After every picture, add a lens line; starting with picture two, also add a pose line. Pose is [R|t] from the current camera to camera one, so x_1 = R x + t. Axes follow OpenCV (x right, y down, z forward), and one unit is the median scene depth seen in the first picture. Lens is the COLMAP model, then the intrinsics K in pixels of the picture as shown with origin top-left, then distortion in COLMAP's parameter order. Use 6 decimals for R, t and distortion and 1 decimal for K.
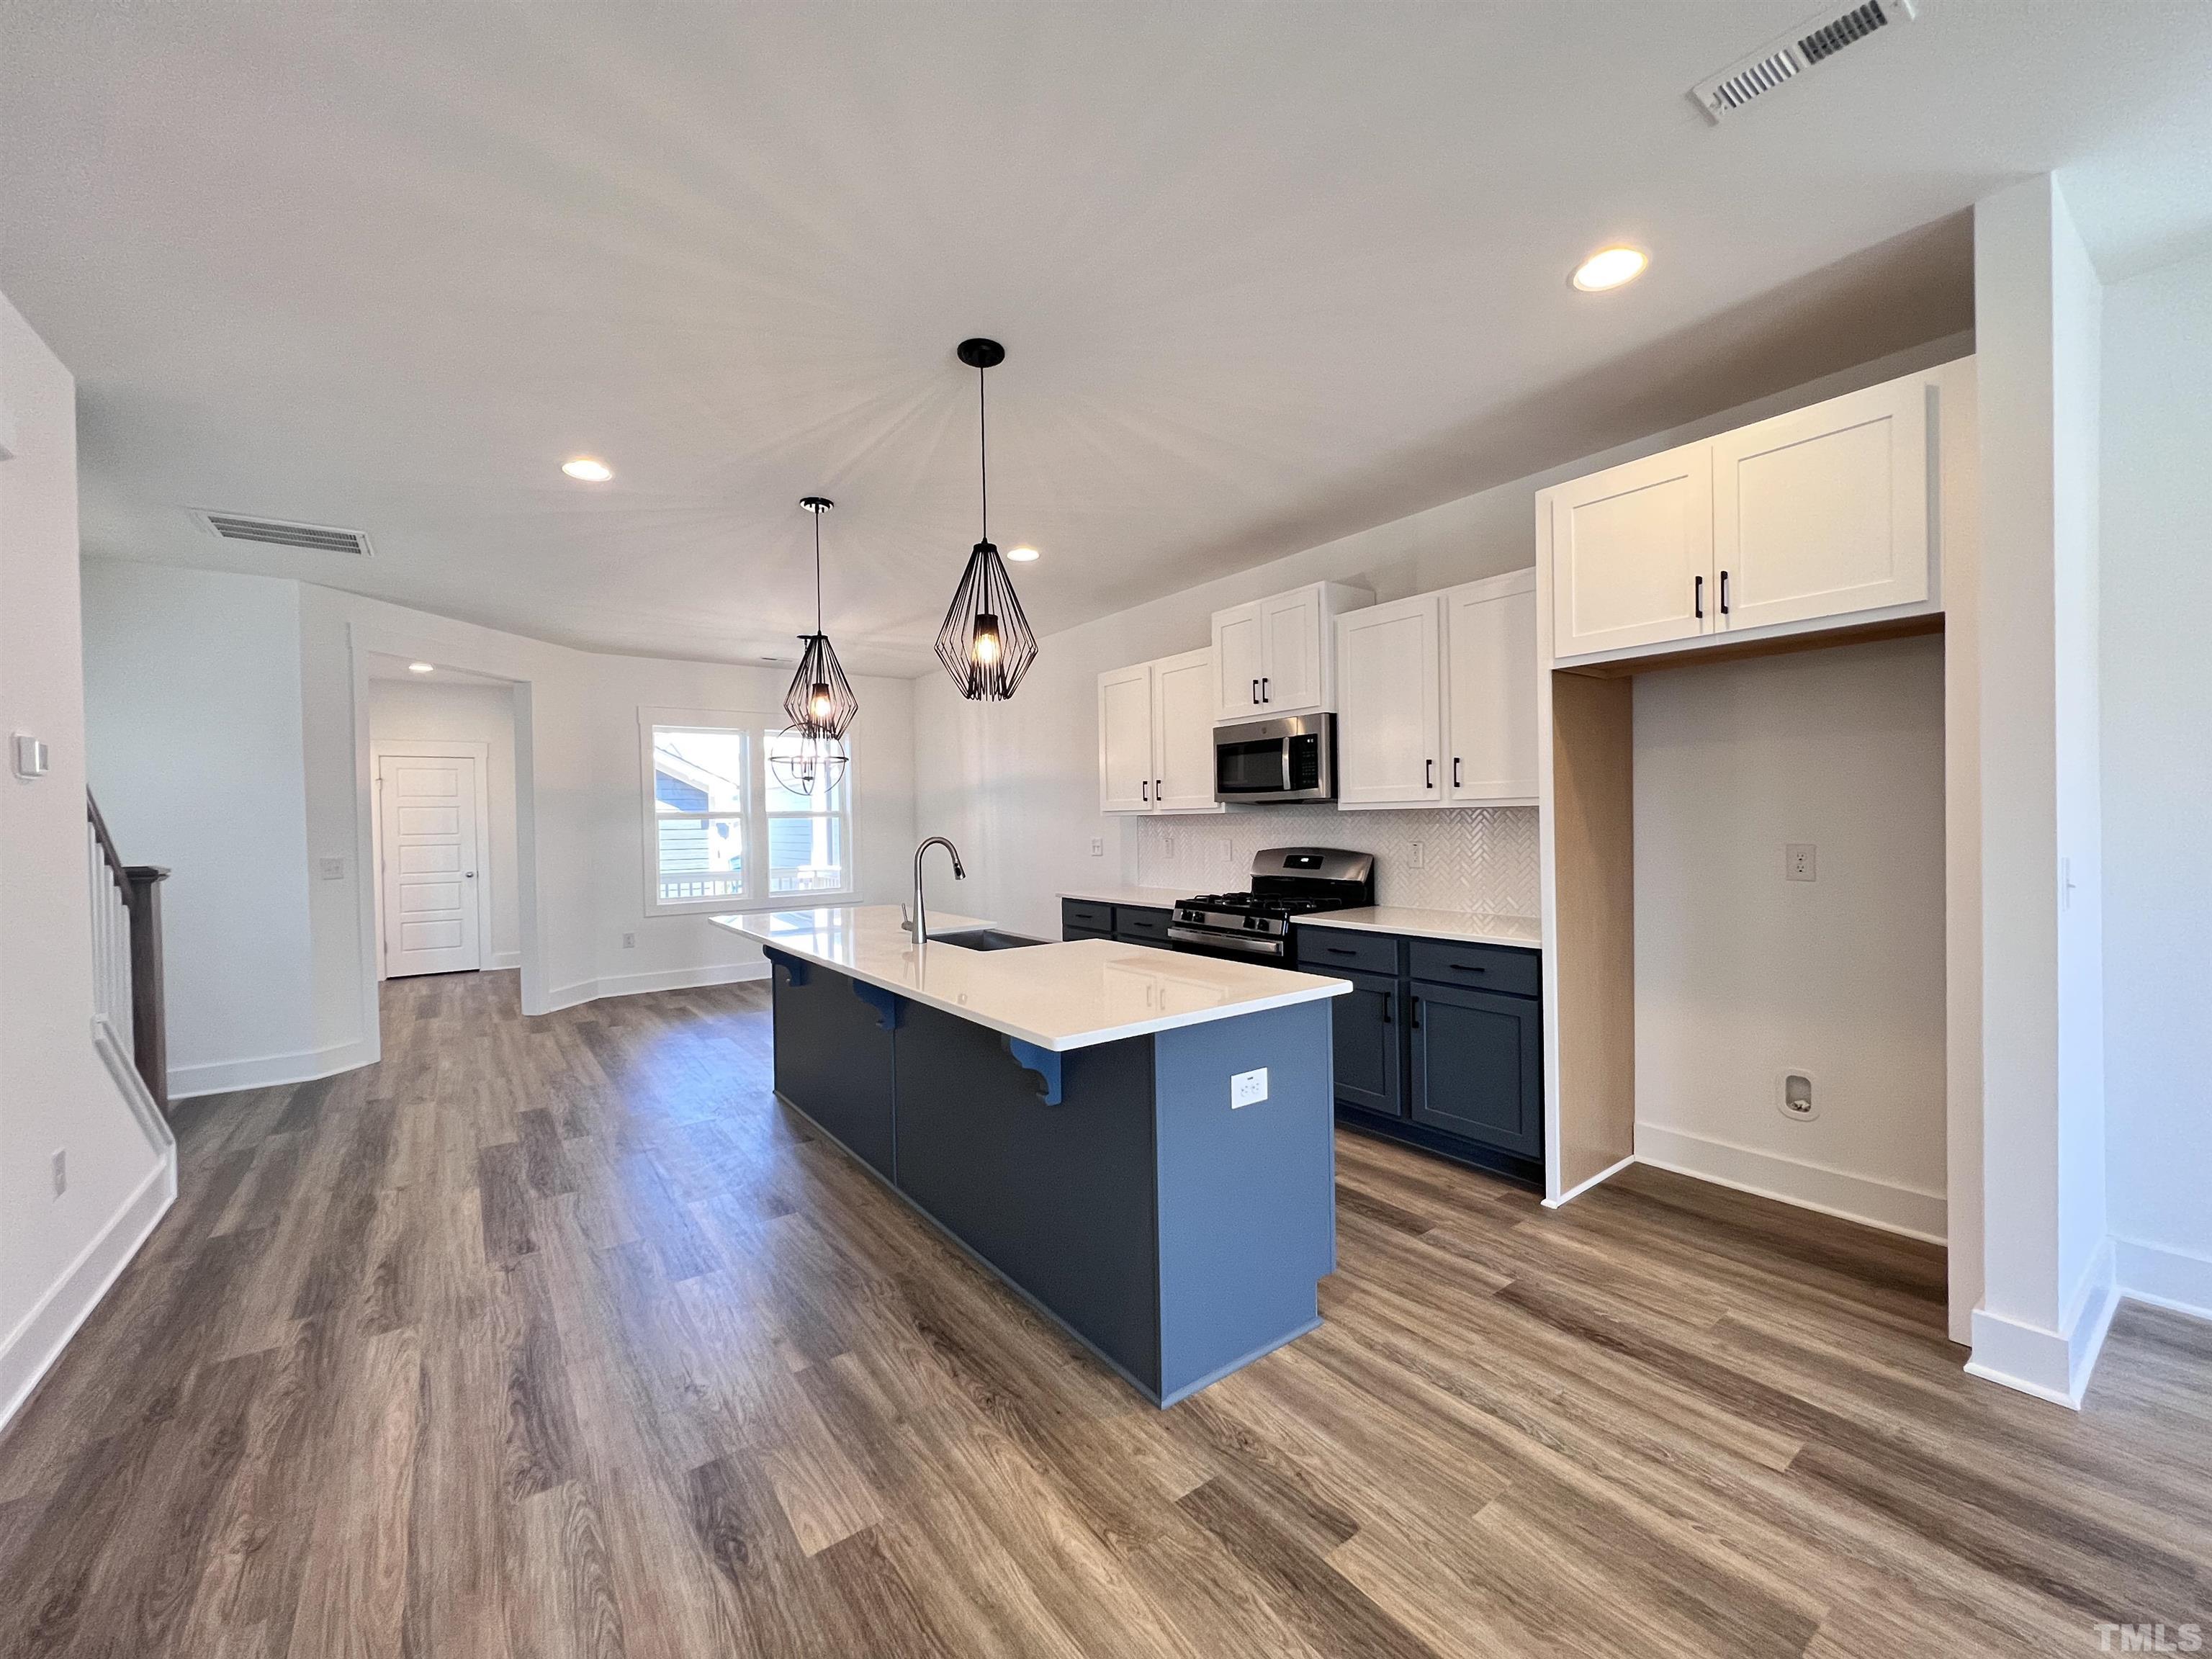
lens RADIAL K [[889.5, 0, 1105.1], [0, 889.5, 840.0], [0, 0, 1]] dist [-0.001388, -0.000431]
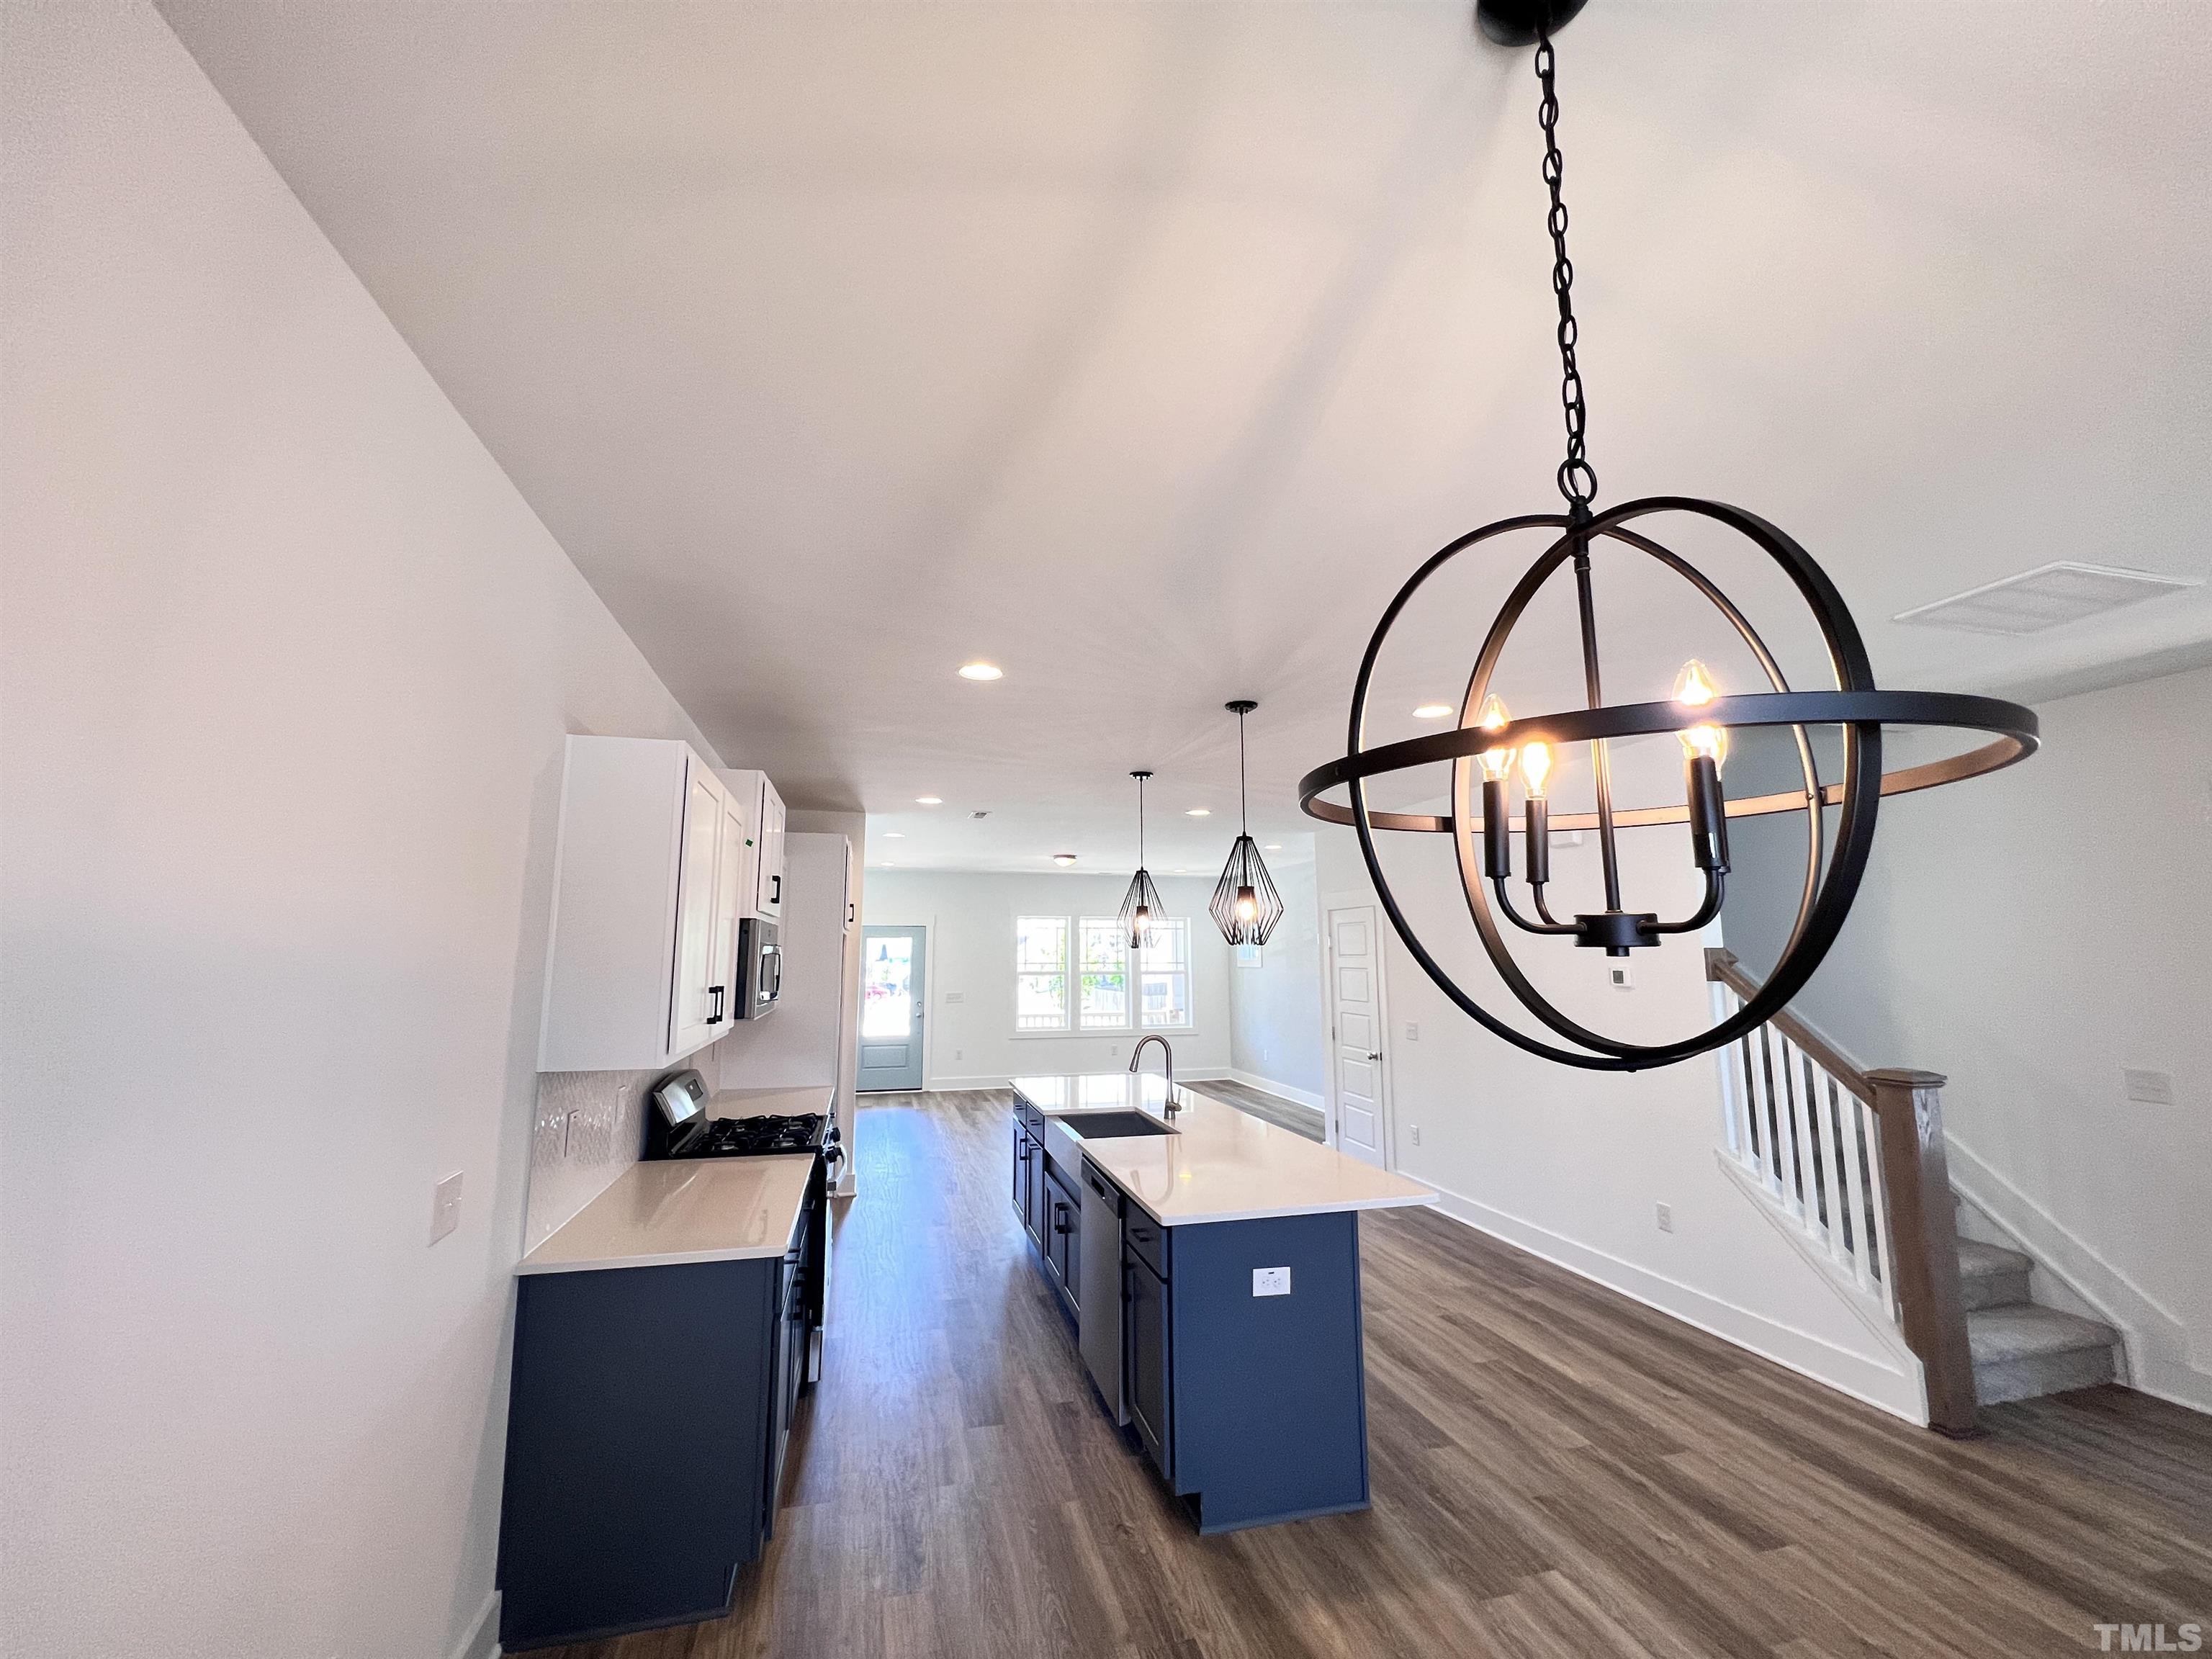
lens RADIAL K [[889.5, 0, 1096.6], [0, 889.5, 824.4], [0, 0, 1]] dist [-0.001388, -0.000431]
pose [[-0.927322, 0.073718, 0.366932, -0.529555], [0.026353, 0.990837, -0.132464, -0.119889], [-0.373335, -0.113167, -0.920768, 1.964204]]
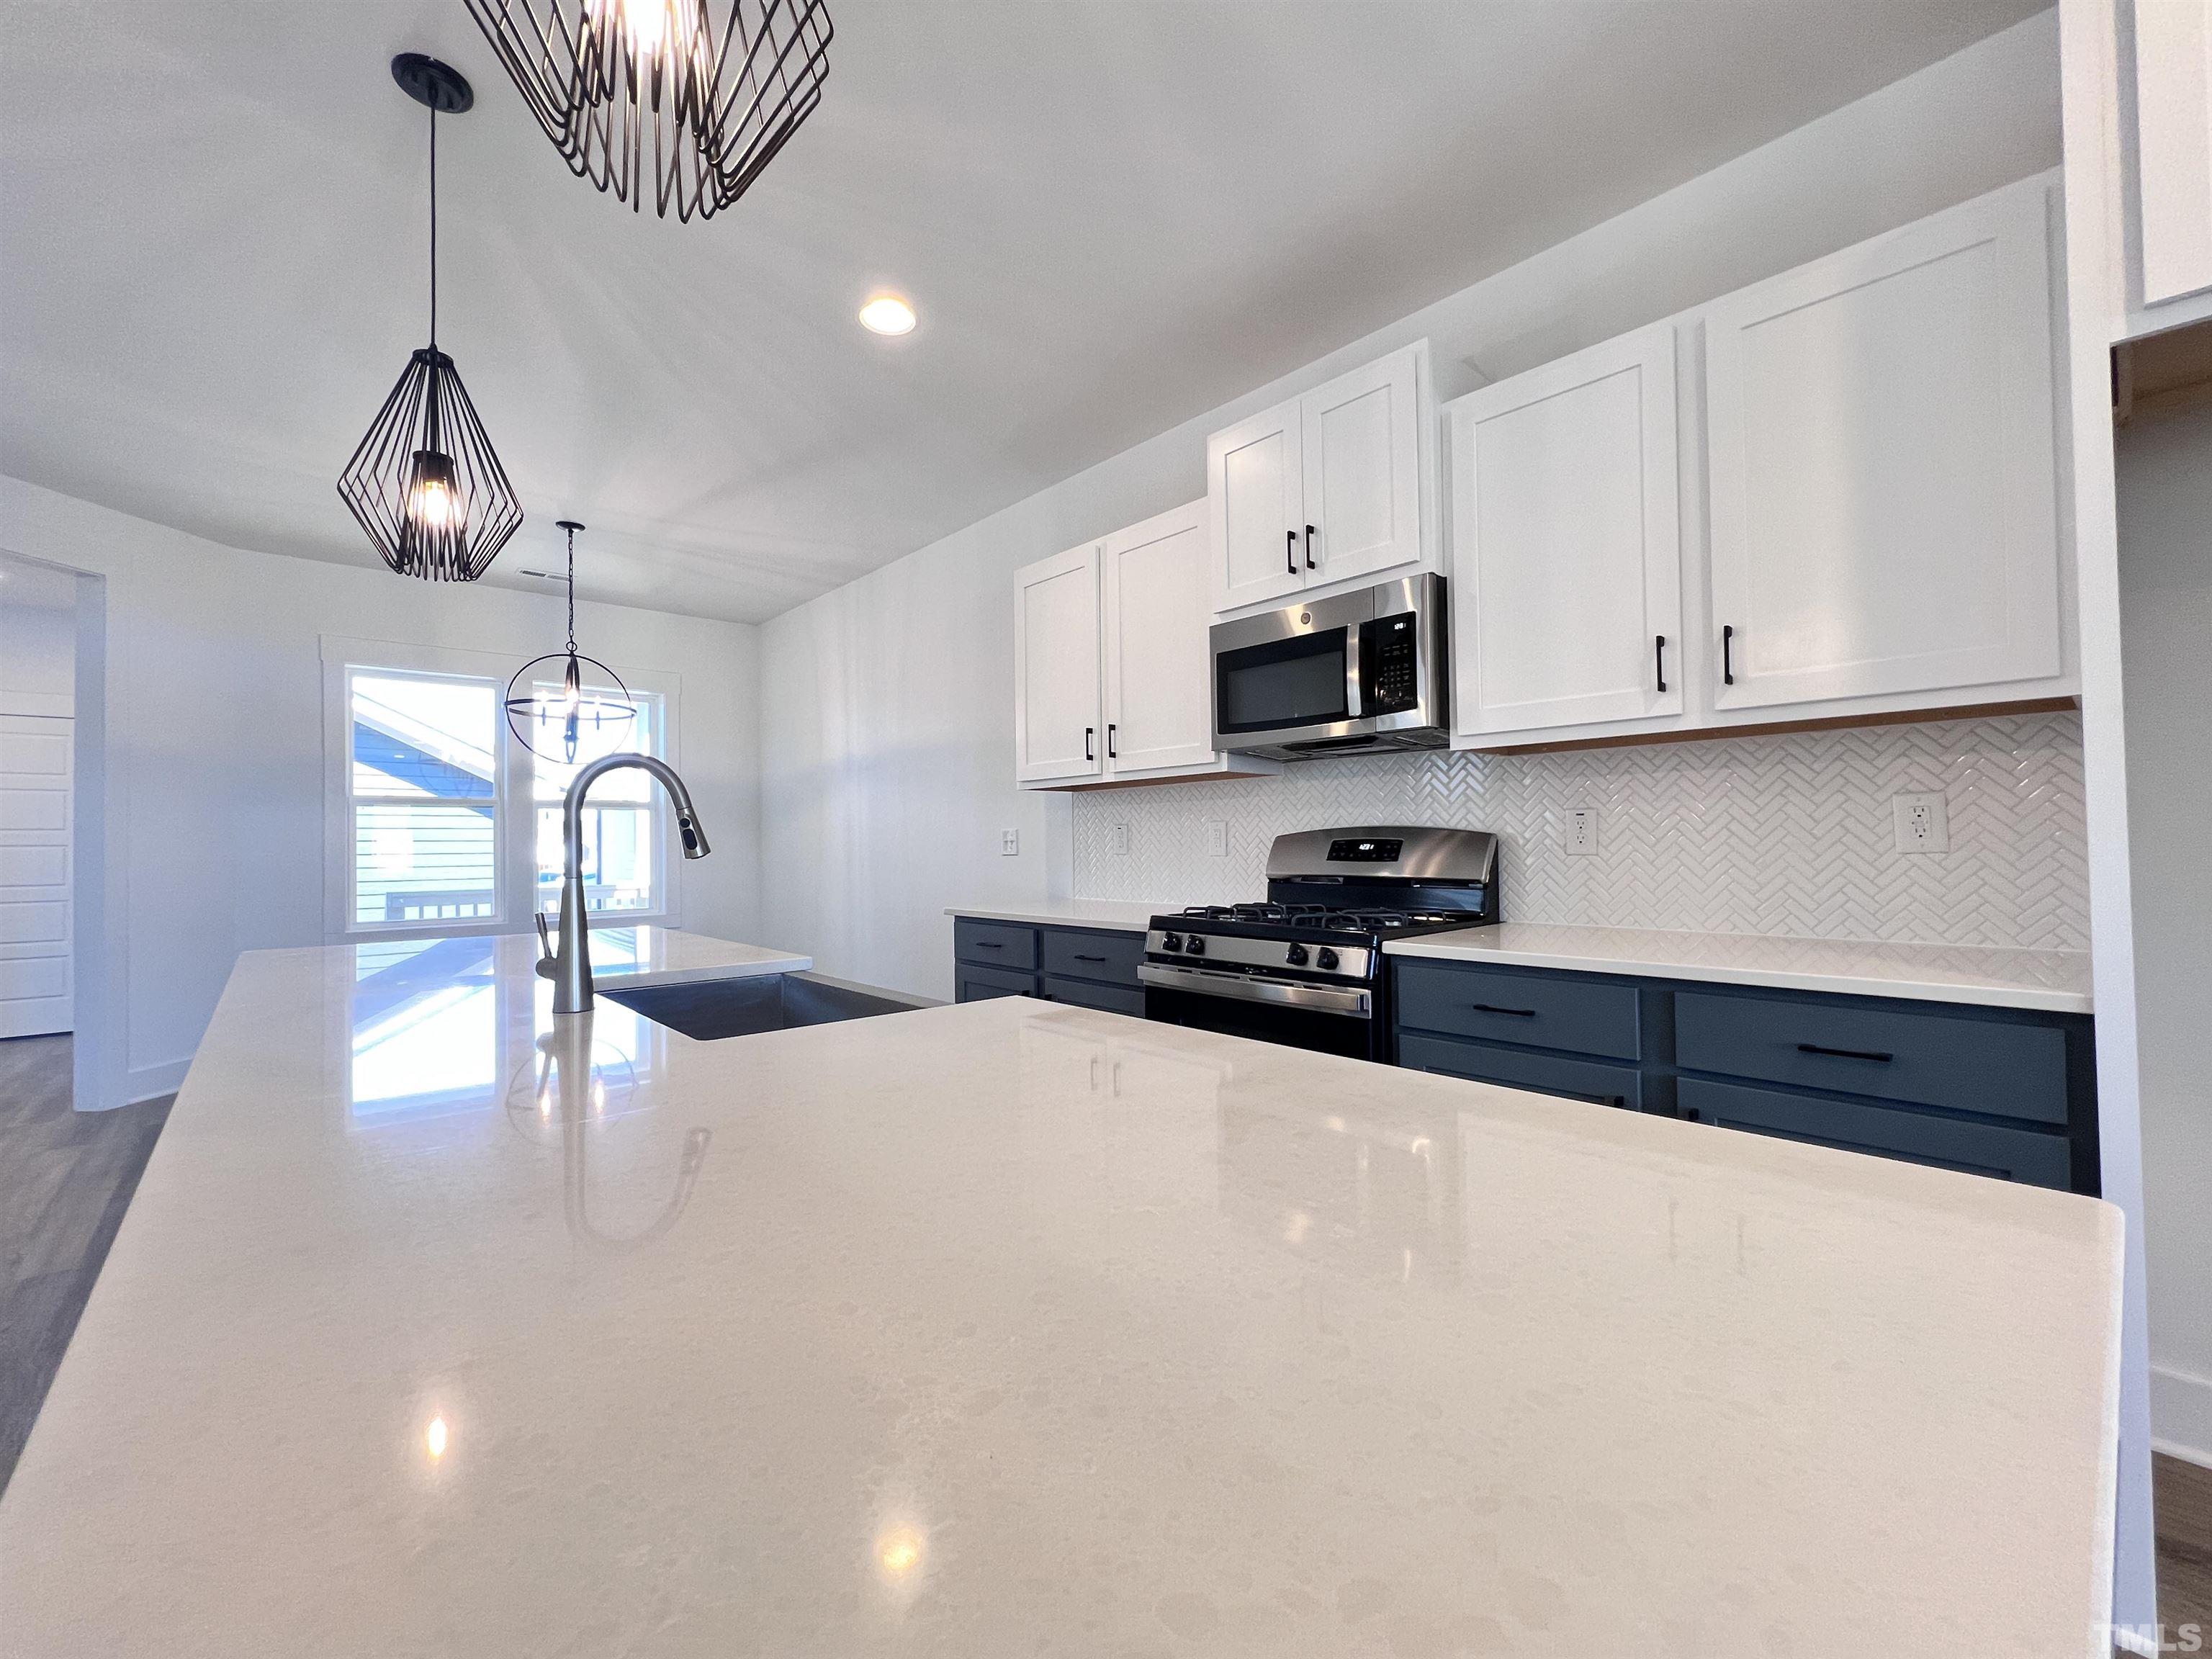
lens RADIAL K [[889.5, 0, 1101.6], [0, 889.5, 840.7], [0, 0, 1]] dist [-0.001388, -0.000431]
pose [[0.994123, 0.007388, 0.108007, -0.018278], [-0.003726, 0.999412, -0.034071, 0.047420], [-0.108195, 0.033468, 0.993566, 0.506669]]
